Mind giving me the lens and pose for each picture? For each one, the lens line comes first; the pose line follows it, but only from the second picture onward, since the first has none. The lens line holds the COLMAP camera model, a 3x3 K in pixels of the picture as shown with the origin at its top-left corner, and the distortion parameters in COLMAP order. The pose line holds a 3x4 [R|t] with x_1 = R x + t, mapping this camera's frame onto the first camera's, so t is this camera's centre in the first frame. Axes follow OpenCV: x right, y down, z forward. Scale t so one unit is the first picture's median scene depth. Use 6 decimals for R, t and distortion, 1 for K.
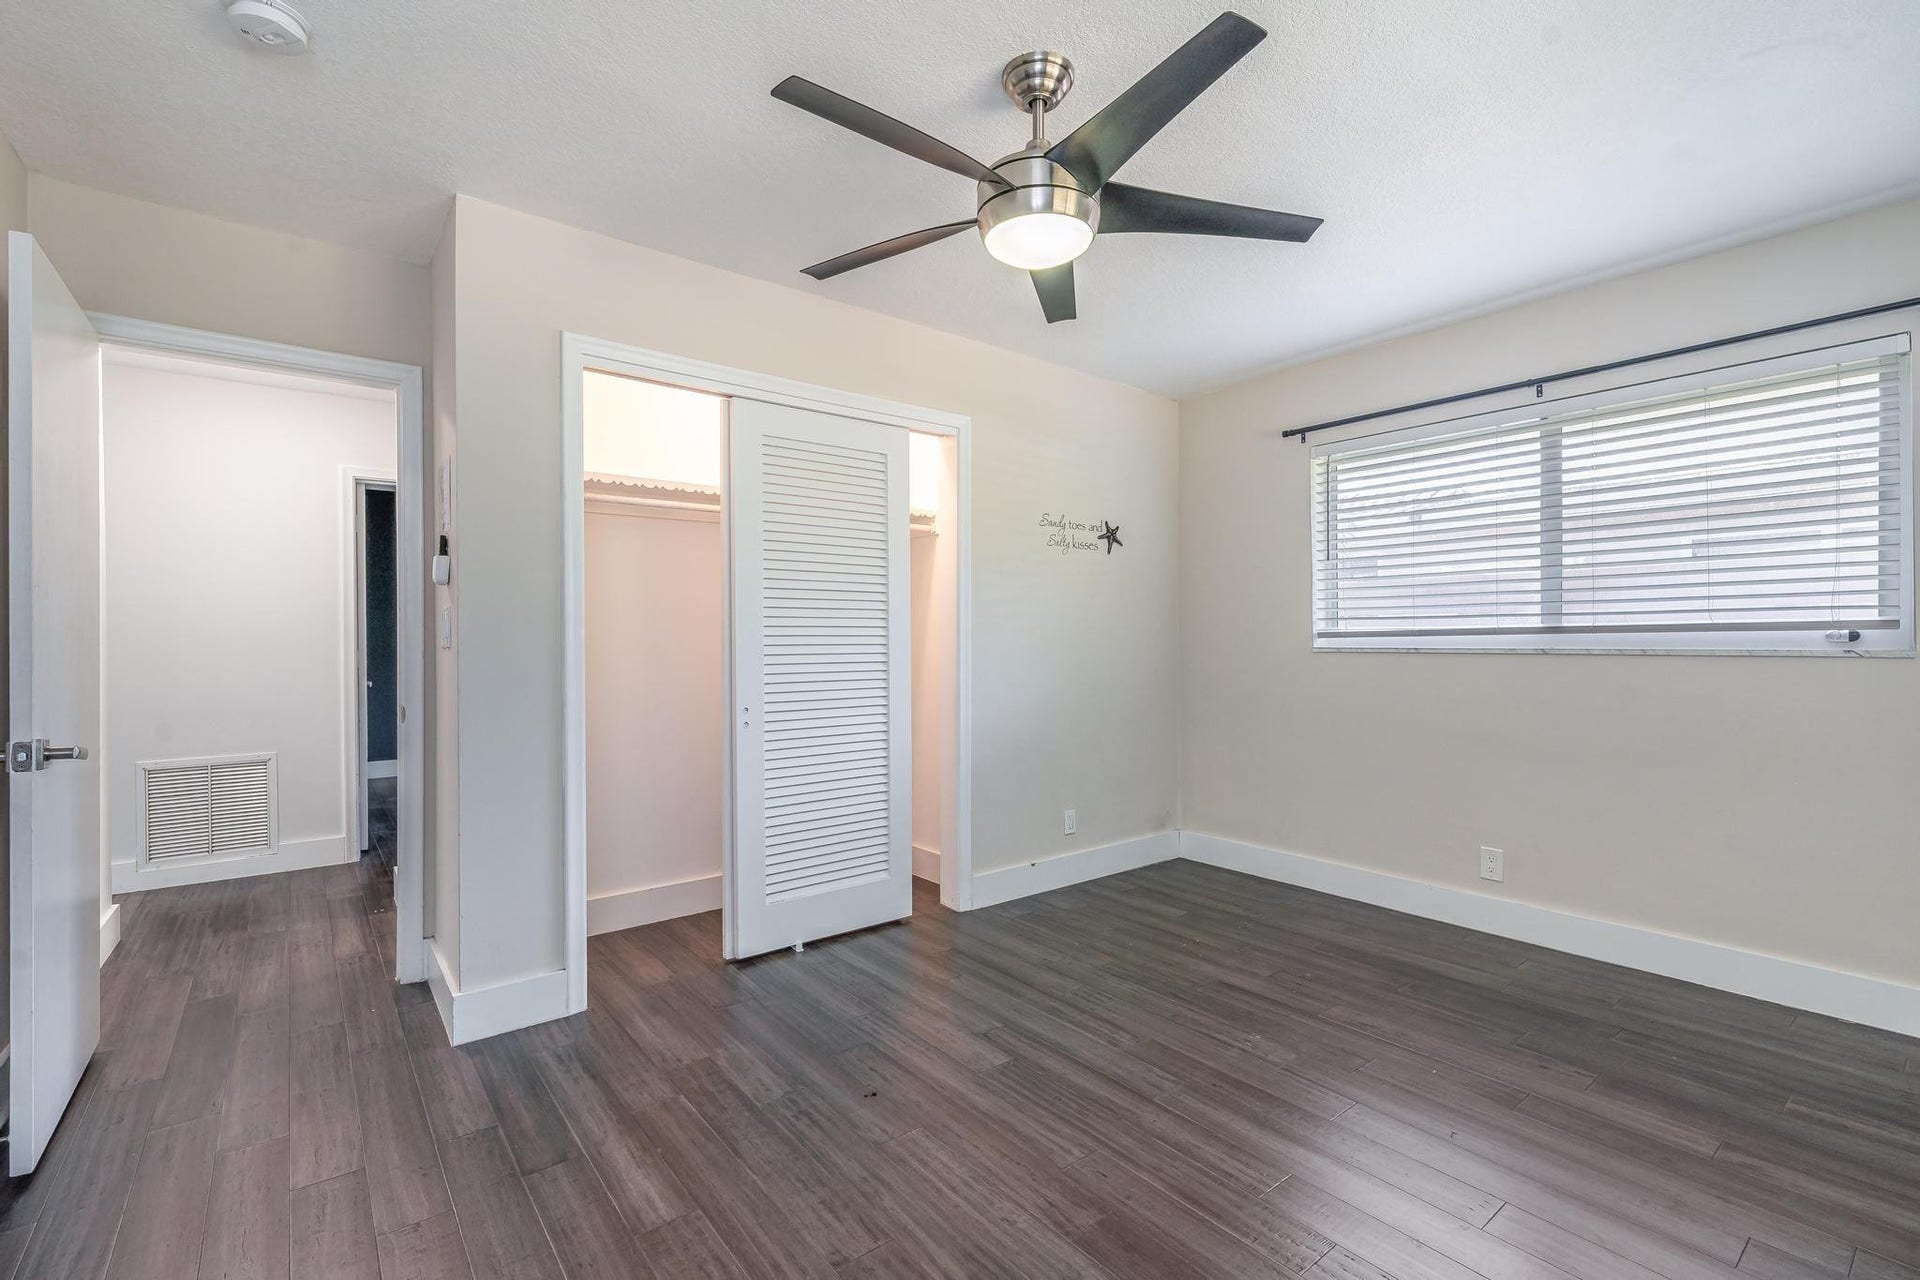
lens RADIAL K [[851.0, 0, 964.9], [0, 851.0, 643.3], [0, 0, 1]] dist [0.000361, -0.000108]
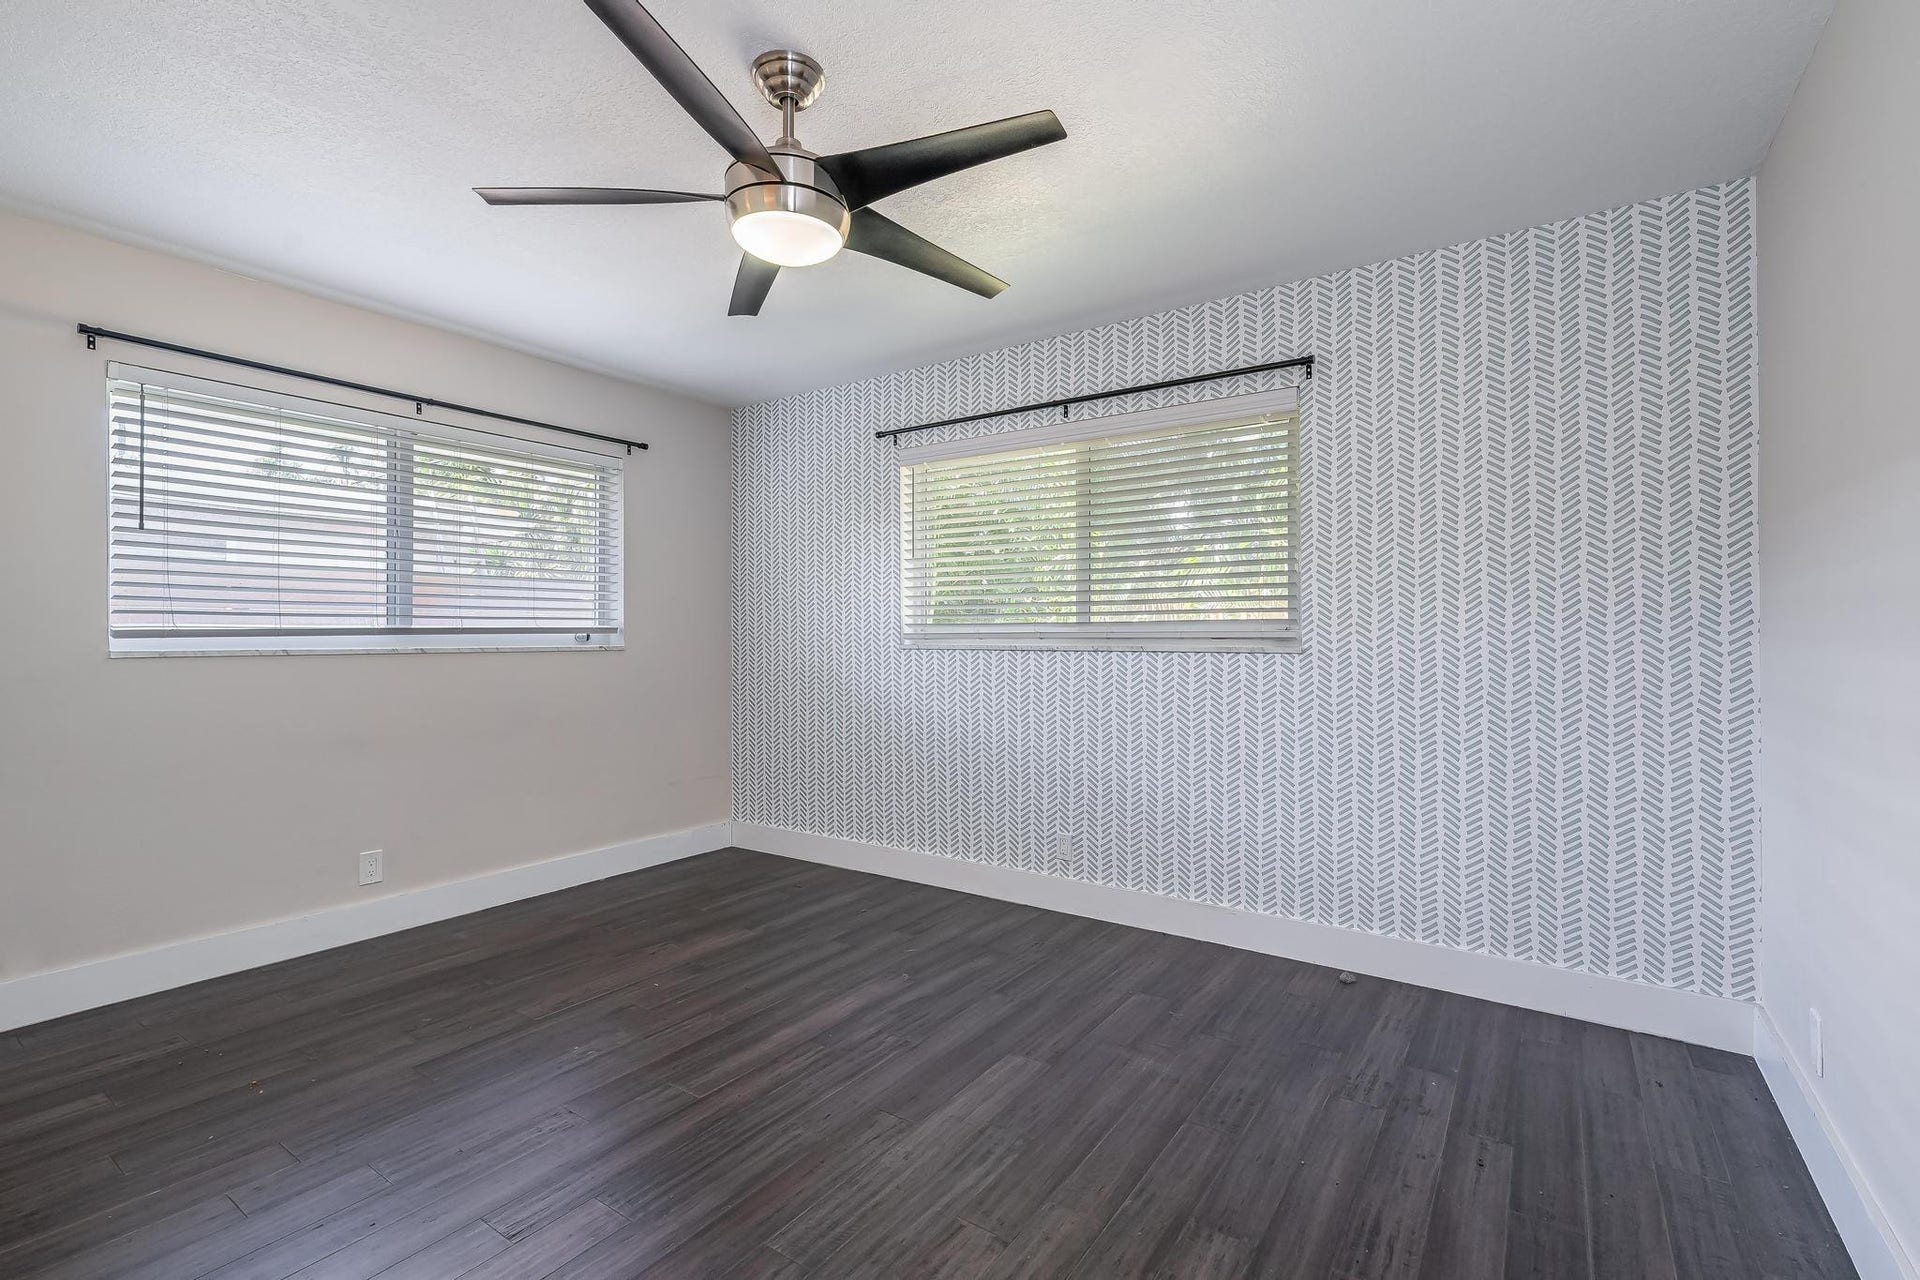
lens RADIAL K [[851.0, 0, 963.9], [0, 851.0, 634.9], [0, 0, 1]] dist [0.000361, -0.000108]
pose [[-0.292418, 0.003968, 0.956282, -0.594572], [0.006511, 0.999976, -0.002158, -0.004432], [-0.956268, 0.005595, -0.292437, 0.709025]]
